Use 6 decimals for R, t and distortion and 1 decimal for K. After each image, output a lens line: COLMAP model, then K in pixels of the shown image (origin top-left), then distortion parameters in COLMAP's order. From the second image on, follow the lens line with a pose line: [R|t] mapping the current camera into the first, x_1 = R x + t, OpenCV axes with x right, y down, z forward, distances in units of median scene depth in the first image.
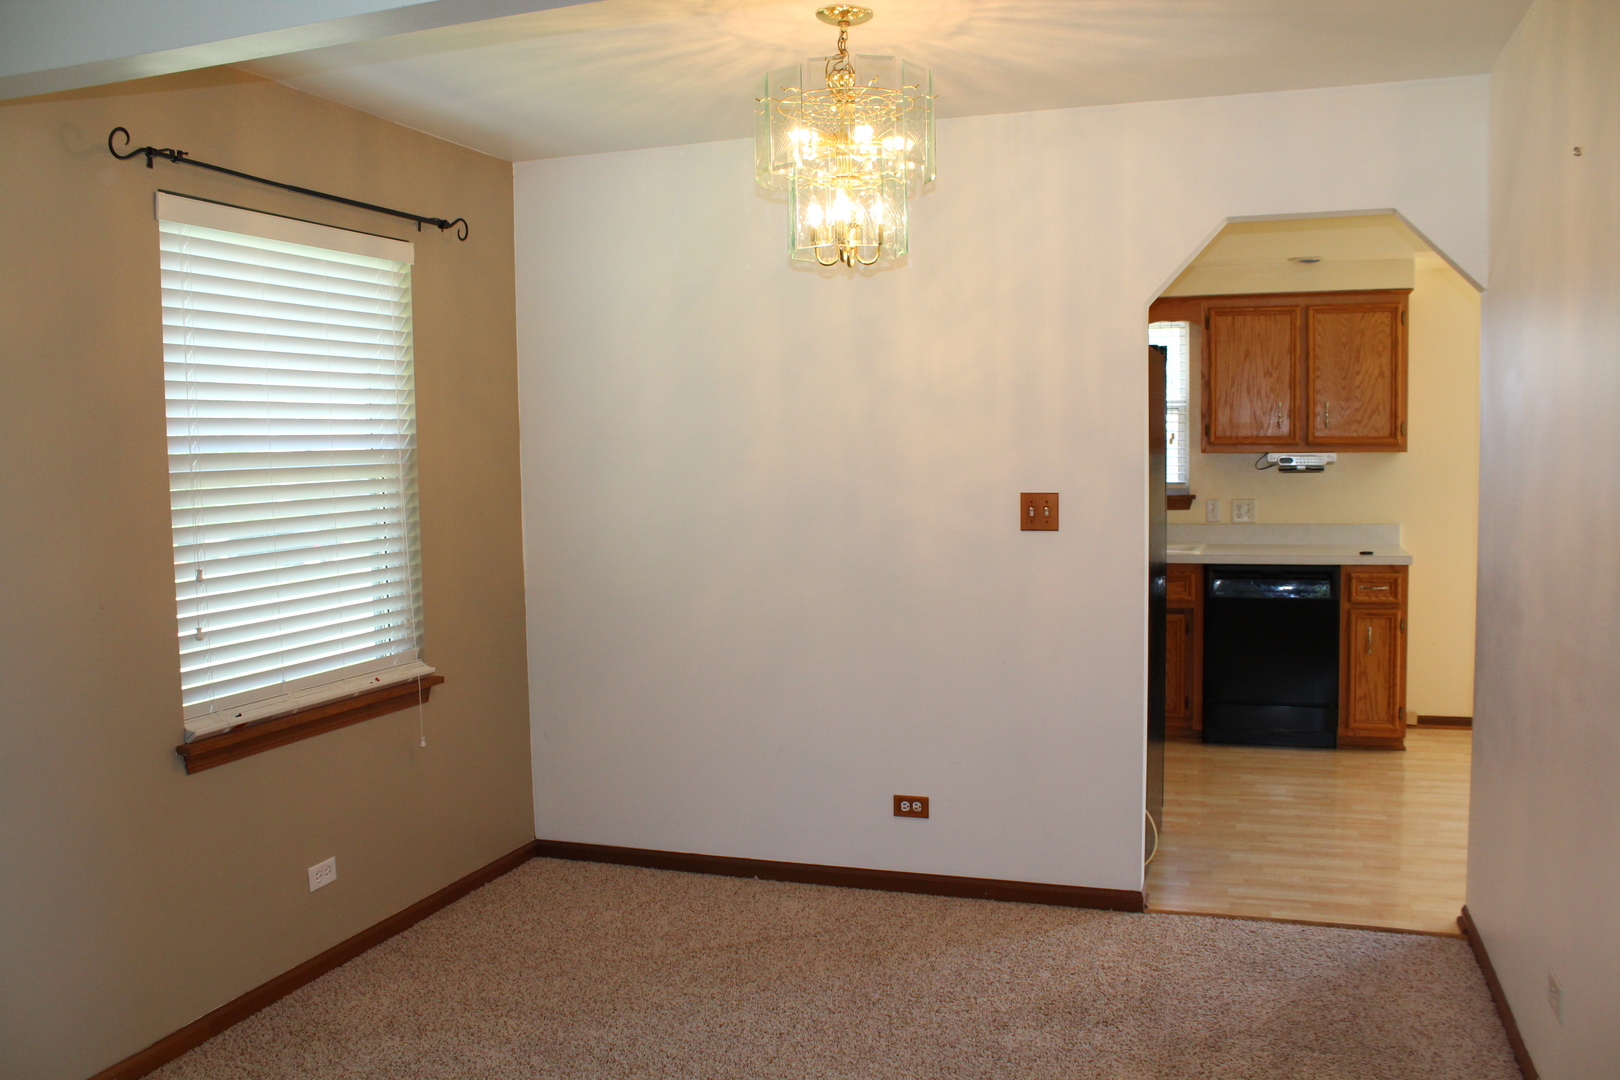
lens RADIAL K [[1334.1, 0, 797.7], [0, 1334.1, 549.9], [0, 0, 1]] dist [-0.158434, 0.131134]
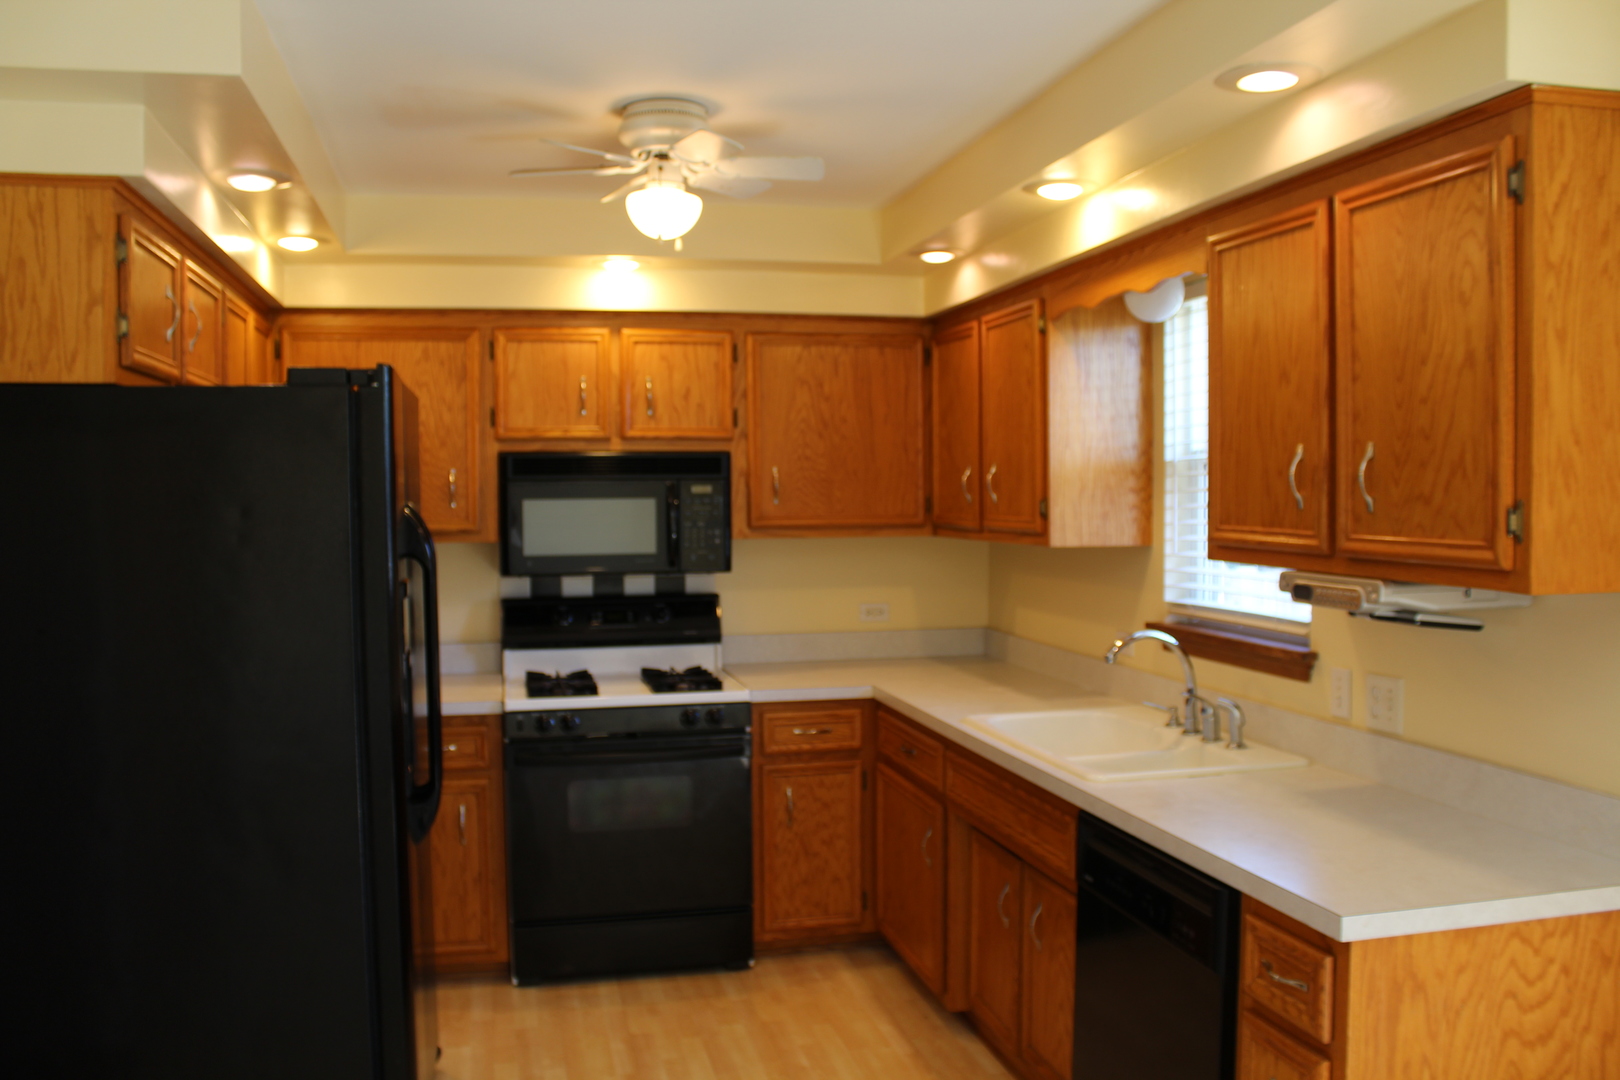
lens RADIAL K [[1334.1, 0, 808.5], [0, 1334.1, 547.4], [0, 0, 1]] dist [-0.158434, 0.131134]
pose [[0.542370, 0.050332, -0.838631, 0.973431], [-0.068975, 0.997502, 0.015259, -0.121337], [0.837304, 0.049569, 0.544486, 1.024569]]
